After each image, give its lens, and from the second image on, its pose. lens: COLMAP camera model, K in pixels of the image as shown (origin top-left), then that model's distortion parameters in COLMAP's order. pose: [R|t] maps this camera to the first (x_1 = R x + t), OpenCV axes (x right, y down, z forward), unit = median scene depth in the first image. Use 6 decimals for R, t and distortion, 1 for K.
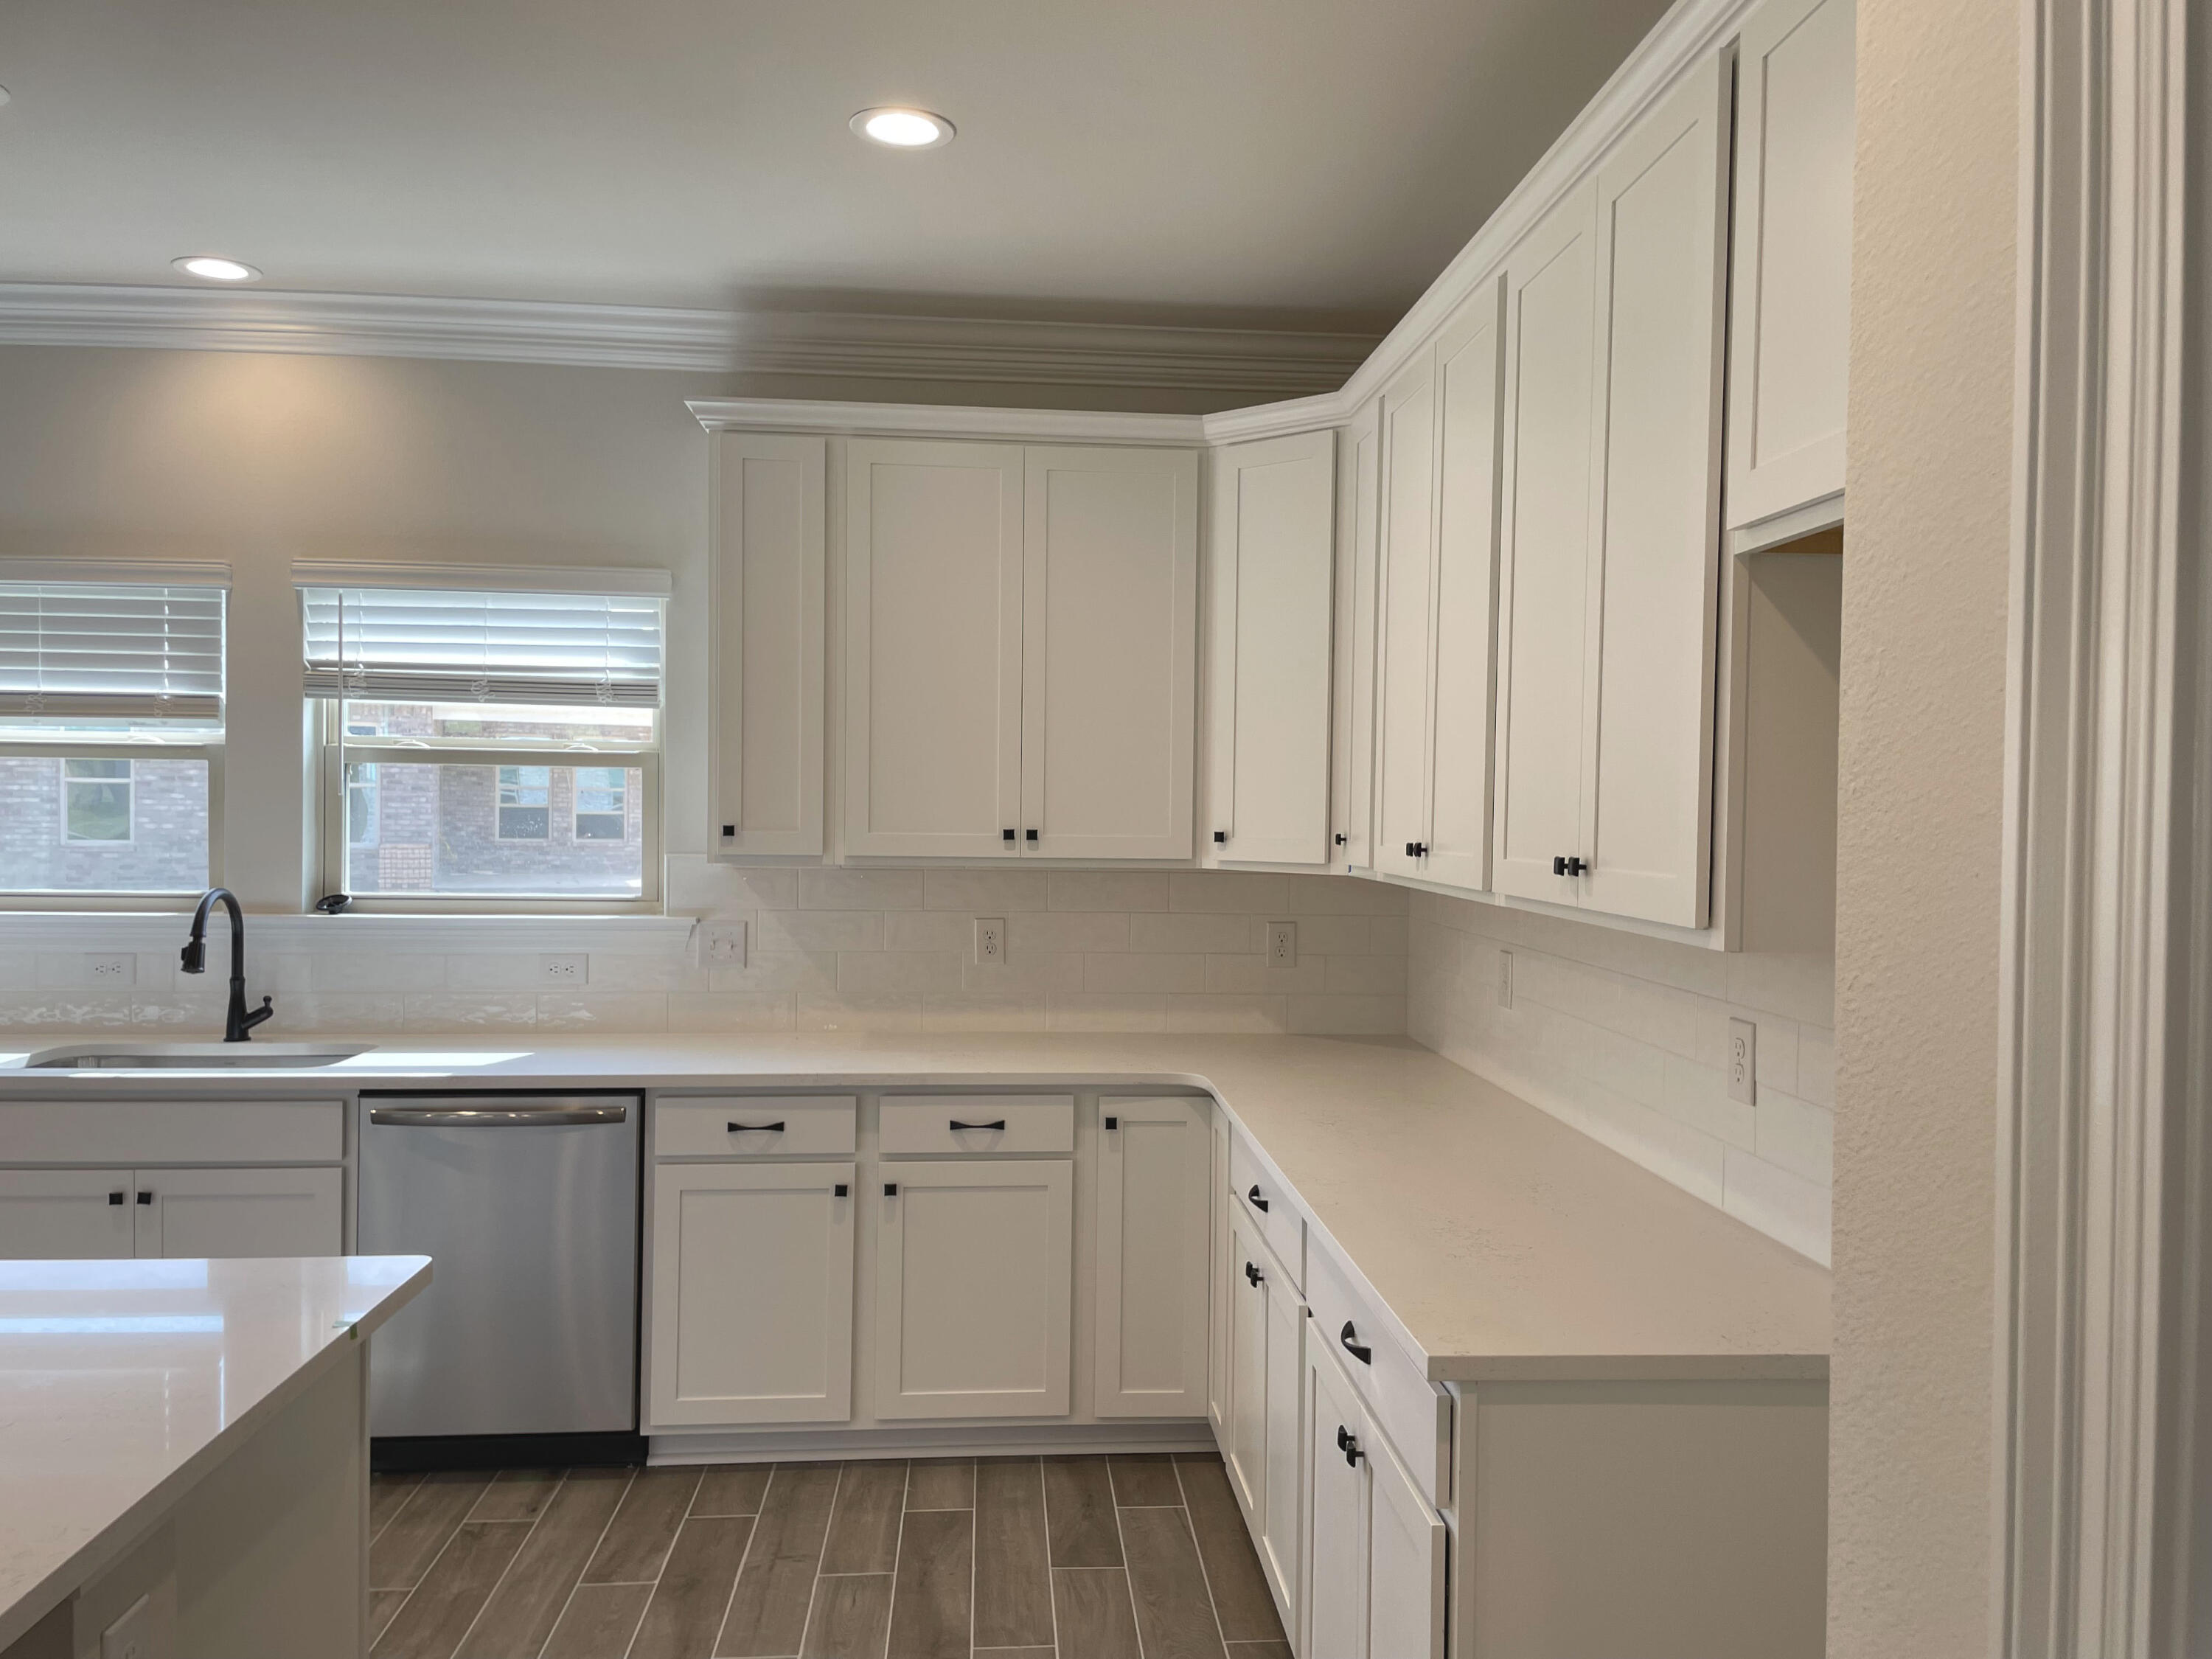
lens RADIAL K [[1655.5, 0, 1113.0], [0, 1655.5, 839.2], [0, 0, 1]] dist [0.090633, -0.128065]
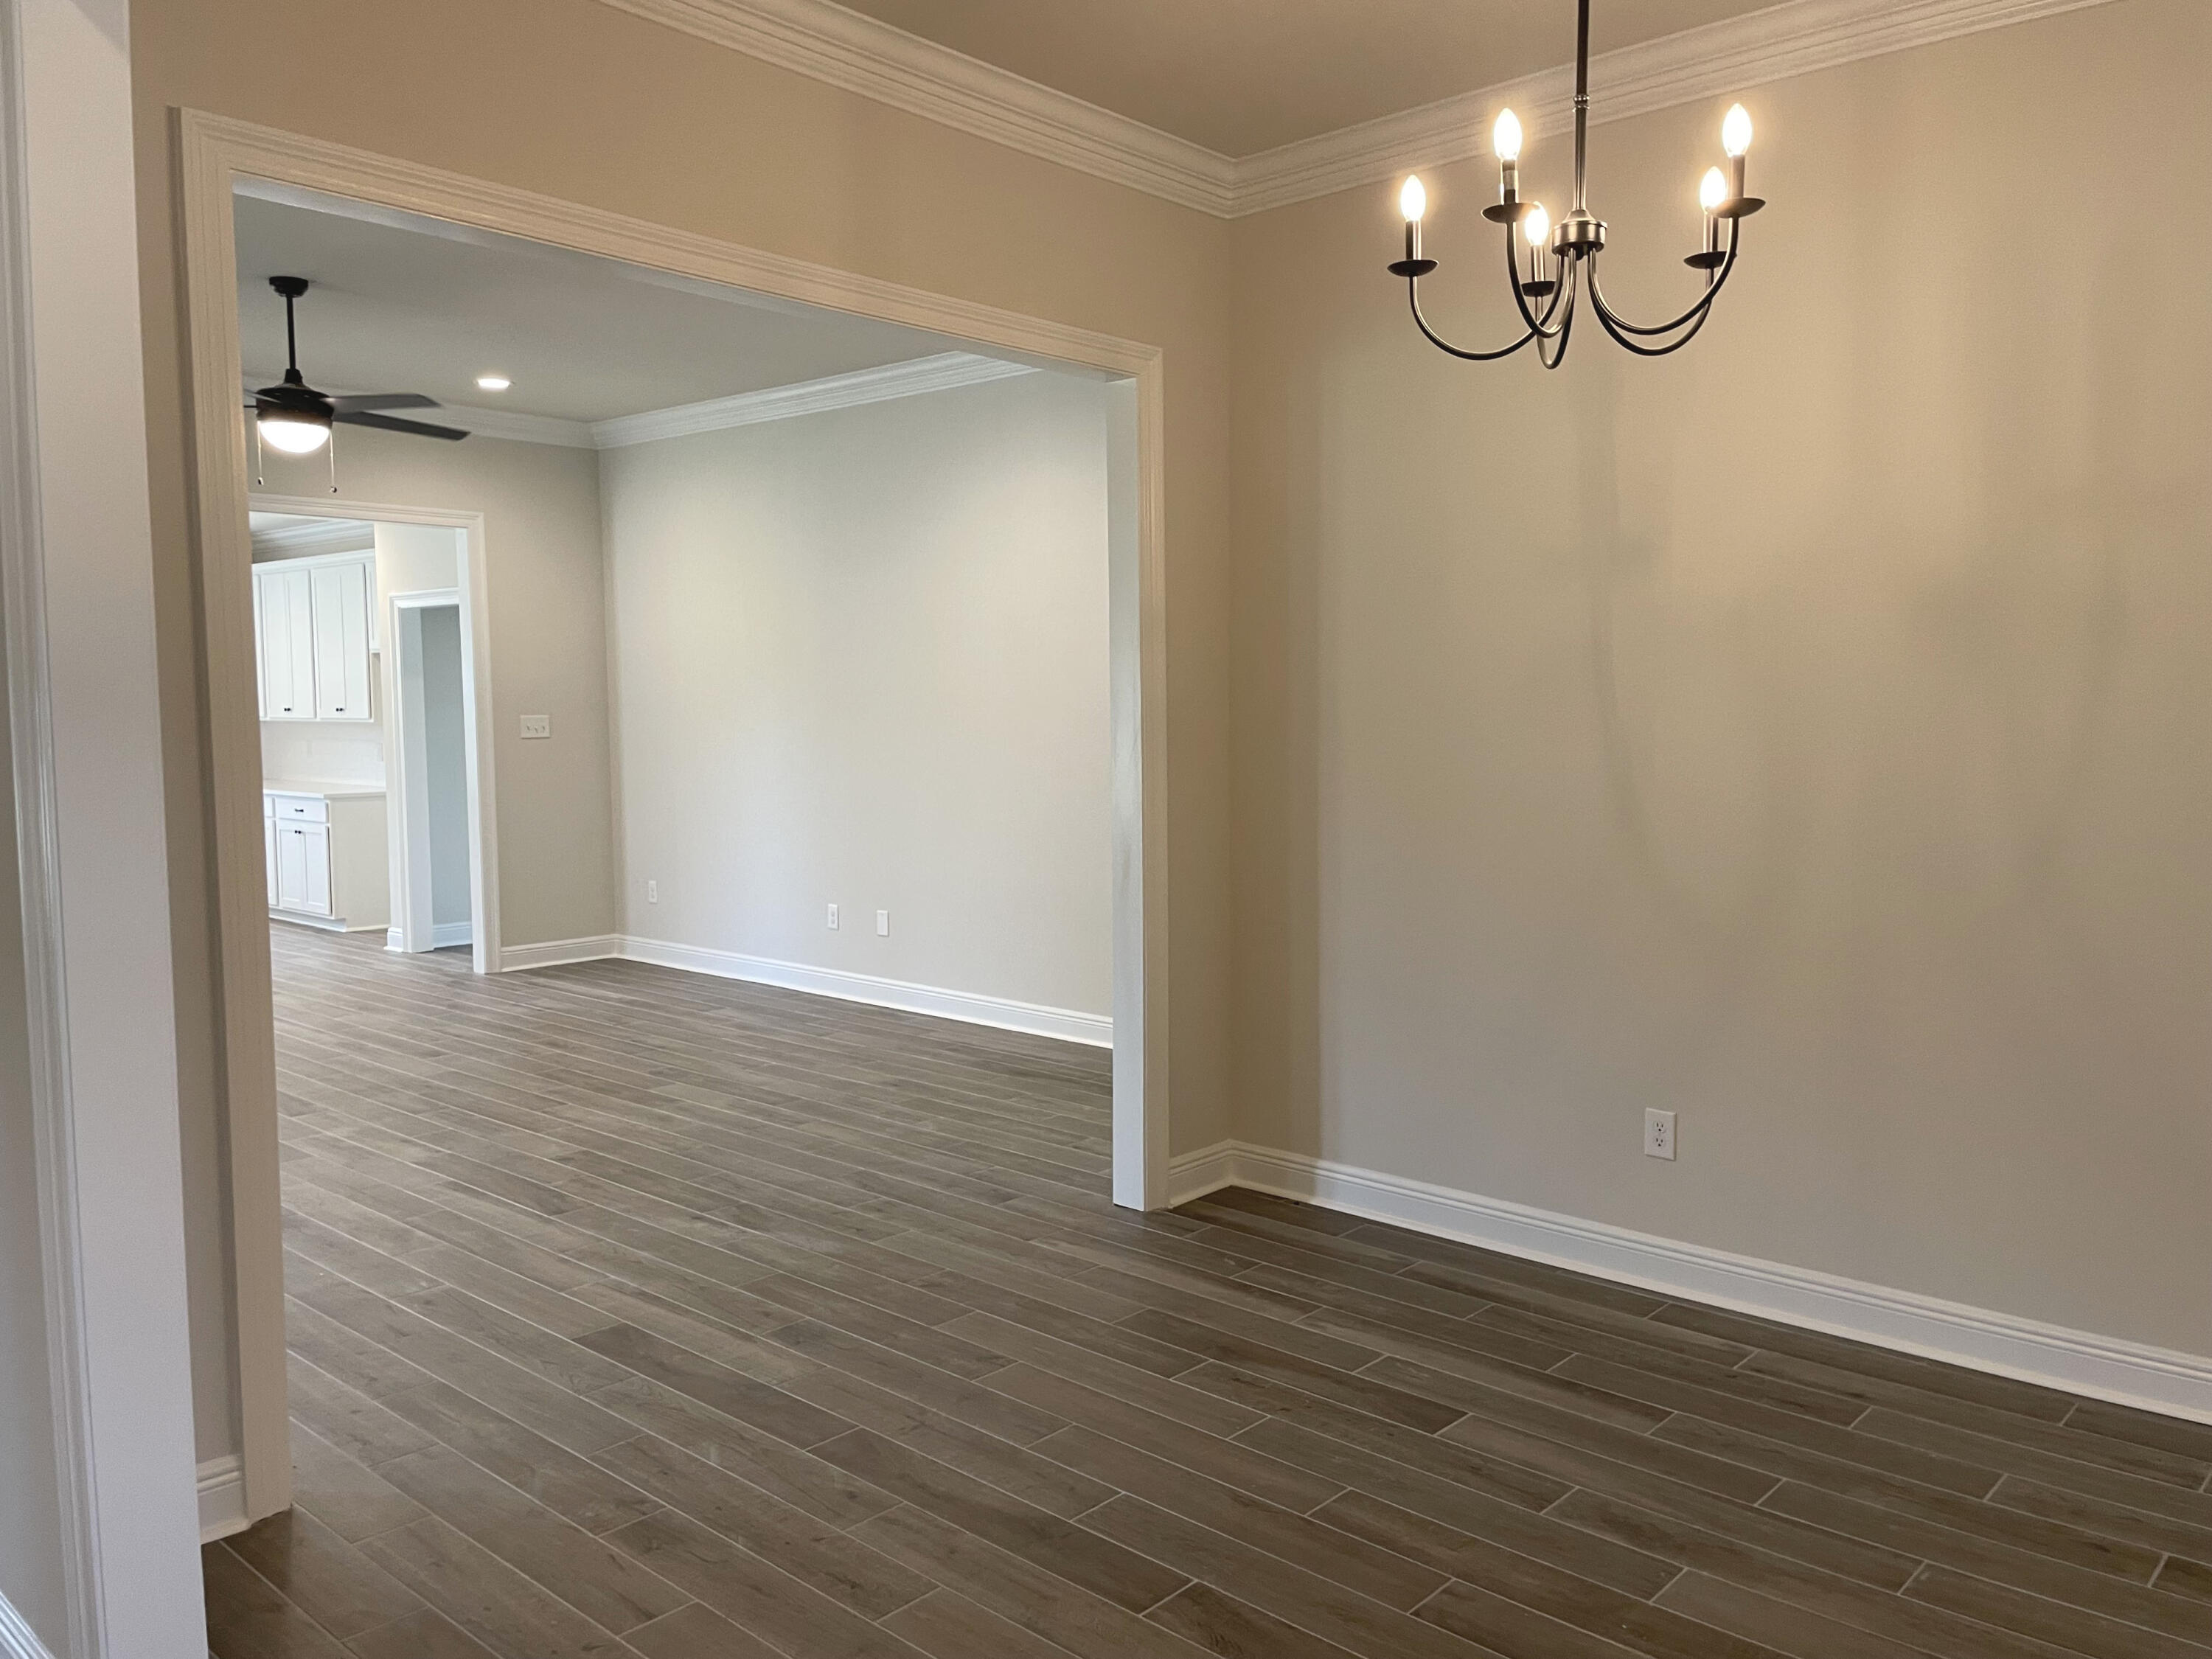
lens RADIAL K [[1655.5, 0, 1113.0], [0, 1655.5, 839.2], [0, 0, 1]] dist [0.090633, -0.128065]
pose [[0.722720, -0.077432, 0.686790, -0.810090], [0.030959, 0.996334, 0.079753, 0.040281], [-0.690447, -0.036377, 0.722467, -2.234460]]
